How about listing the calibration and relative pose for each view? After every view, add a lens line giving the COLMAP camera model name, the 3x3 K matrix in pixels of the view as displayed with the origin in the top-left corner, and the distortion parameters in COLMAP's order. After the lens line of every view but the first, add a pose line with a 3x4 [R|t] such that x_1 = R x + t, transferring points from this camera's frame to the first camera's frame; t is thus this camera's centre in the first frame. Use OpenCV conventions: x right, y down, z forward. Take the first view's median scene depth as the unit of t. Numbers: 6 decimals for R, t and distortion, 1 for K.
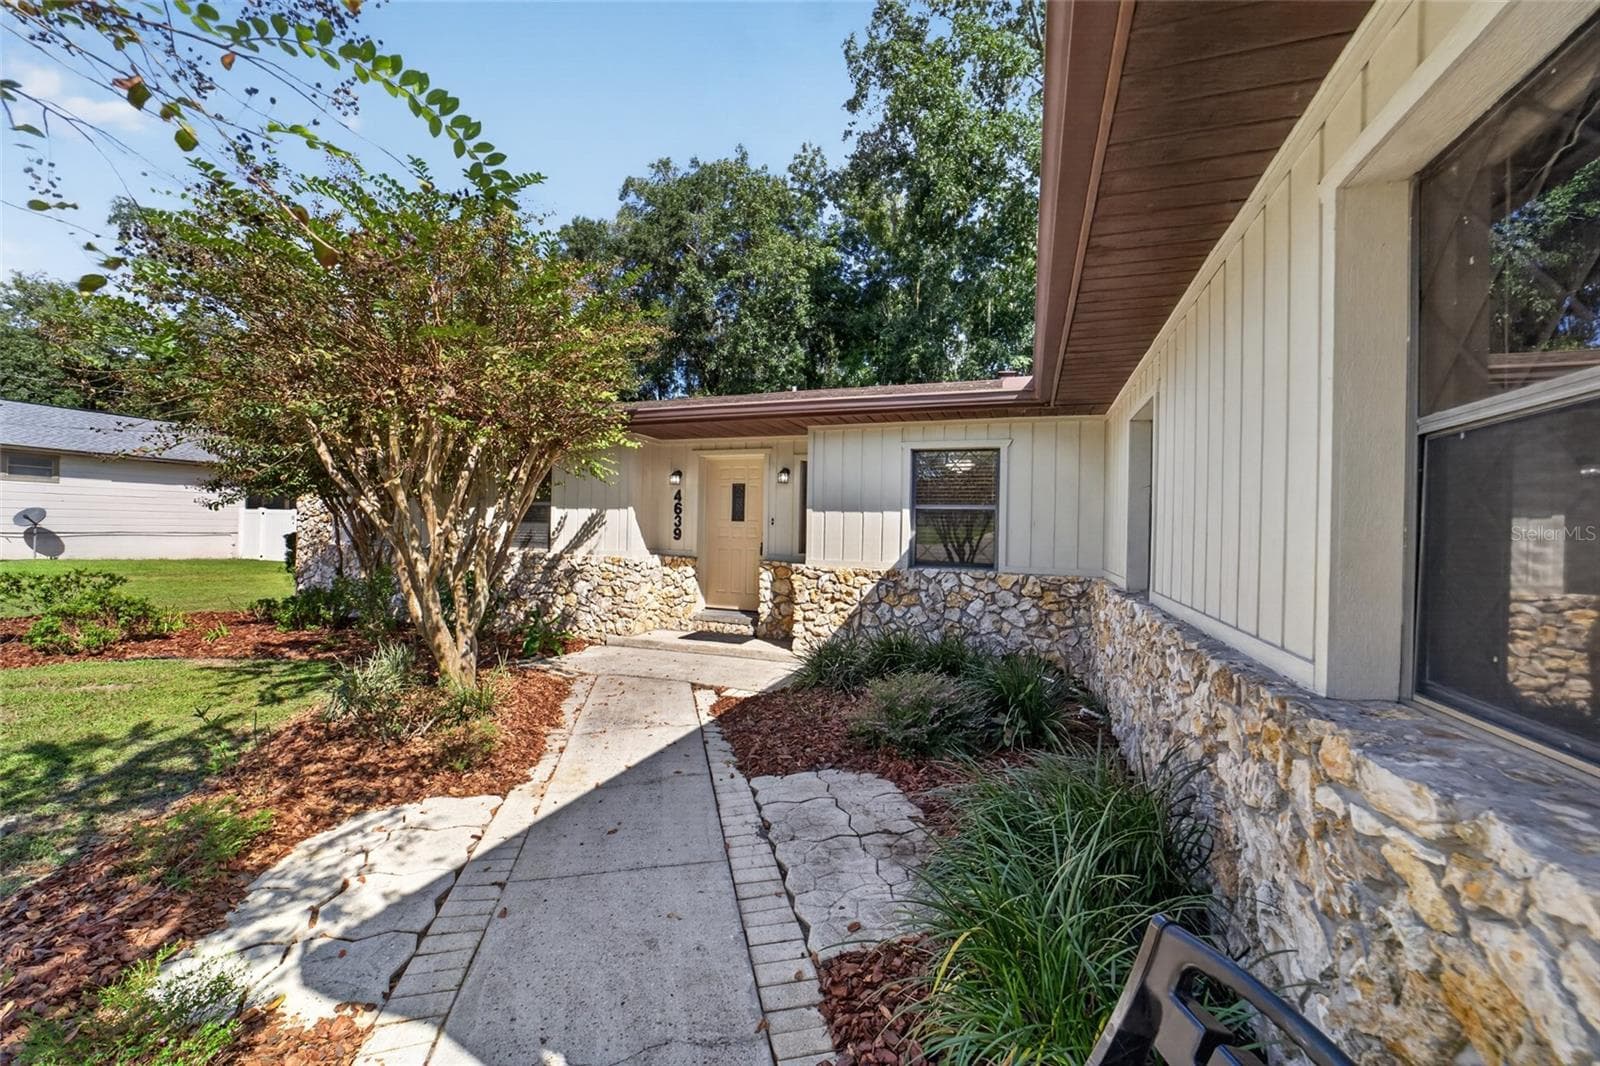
lens RADIAL K [[619.9, 0, 801.7], [0, 619.9, 527.6], [0, 0, 1]] dist [-0.040022, 0.010513]
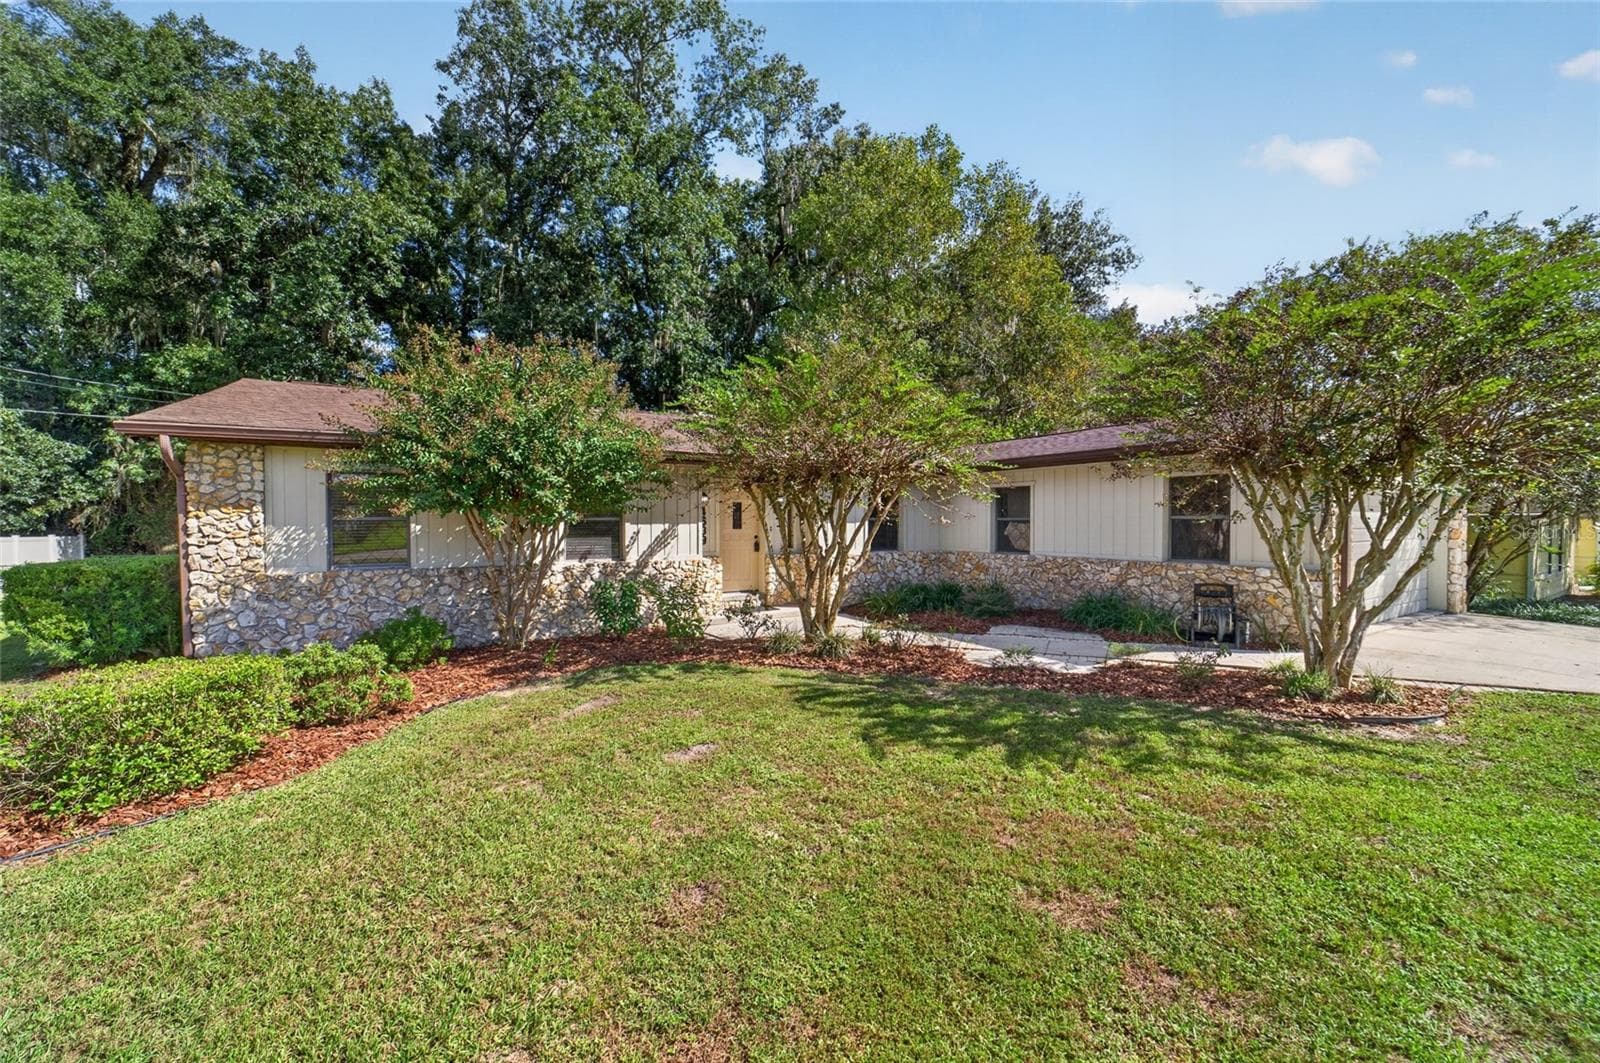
lens RADIAL K [[620.3, 0, 797.8], [0, 620.3, 531.0], [0, 0, 1]] dist [-0.038206, 0.009160]
pose [[0.623532, -0.036132, 0.780962, -1.148593], [0.014543, 0.999295, 0.034623, -0.053716], [-0.781663, -0.010231, 0.623618, 0.006328]]
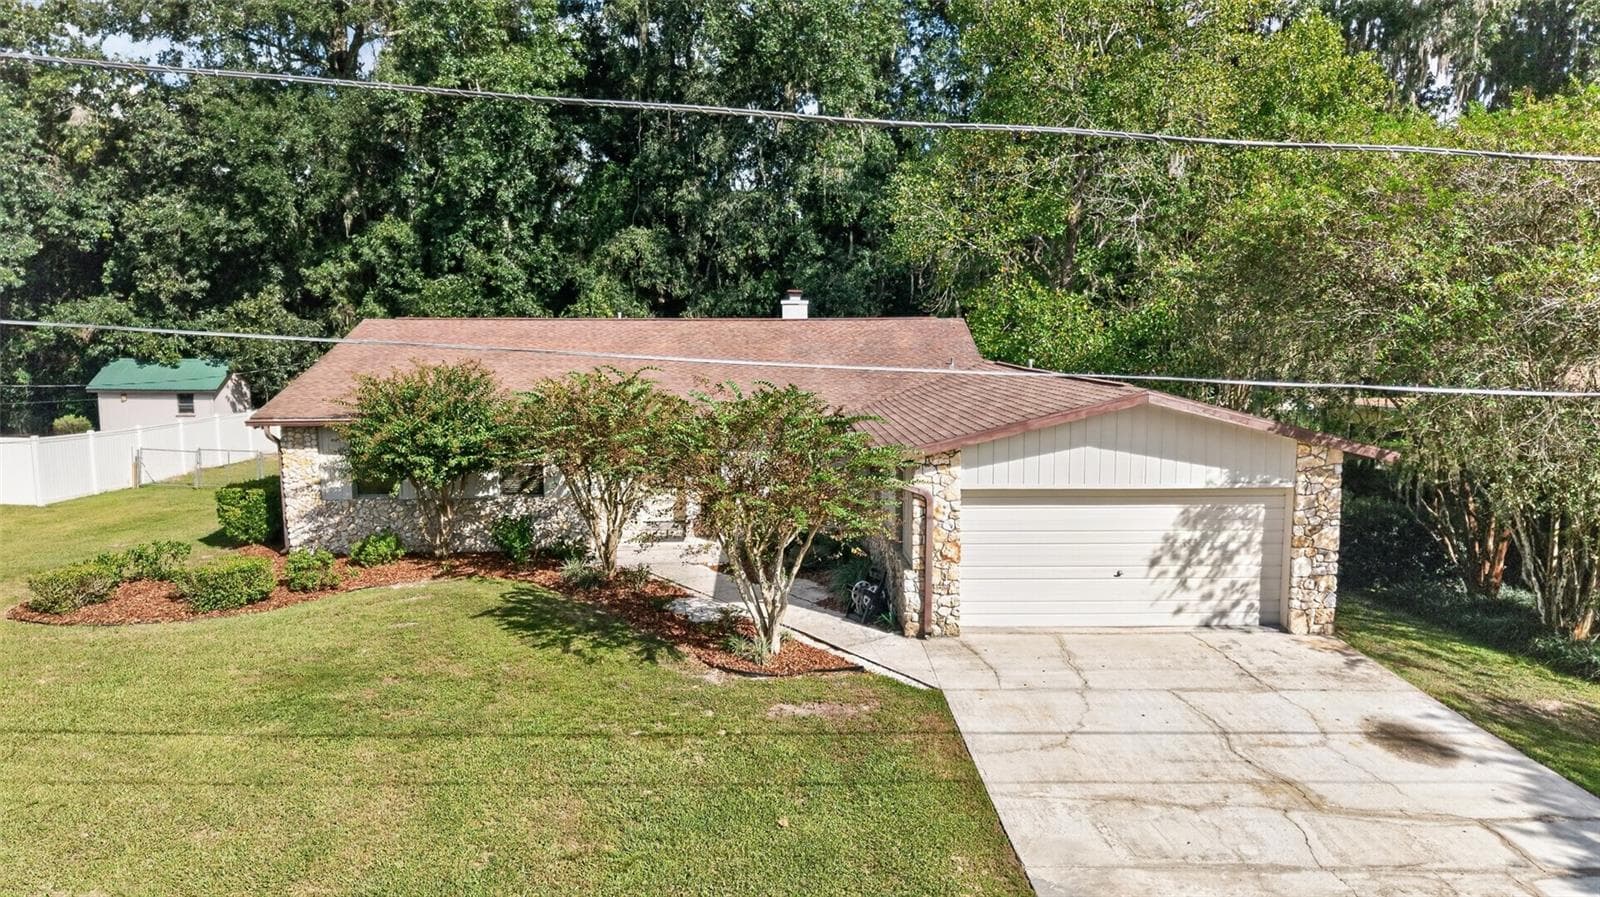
lens RADIAL K [[1068.0, 0, 802.0], [0, 1068.0, 446.9], [0, 0, 1]] dist [0.036305, -0.028275]
pose [[0.927713, -0.069009, 0.366860, -0.799044], [0.023124, 0.991500, 0.128034, -0.418899], [-0.372578, -0.110295, 0.921423, -1.722913]]
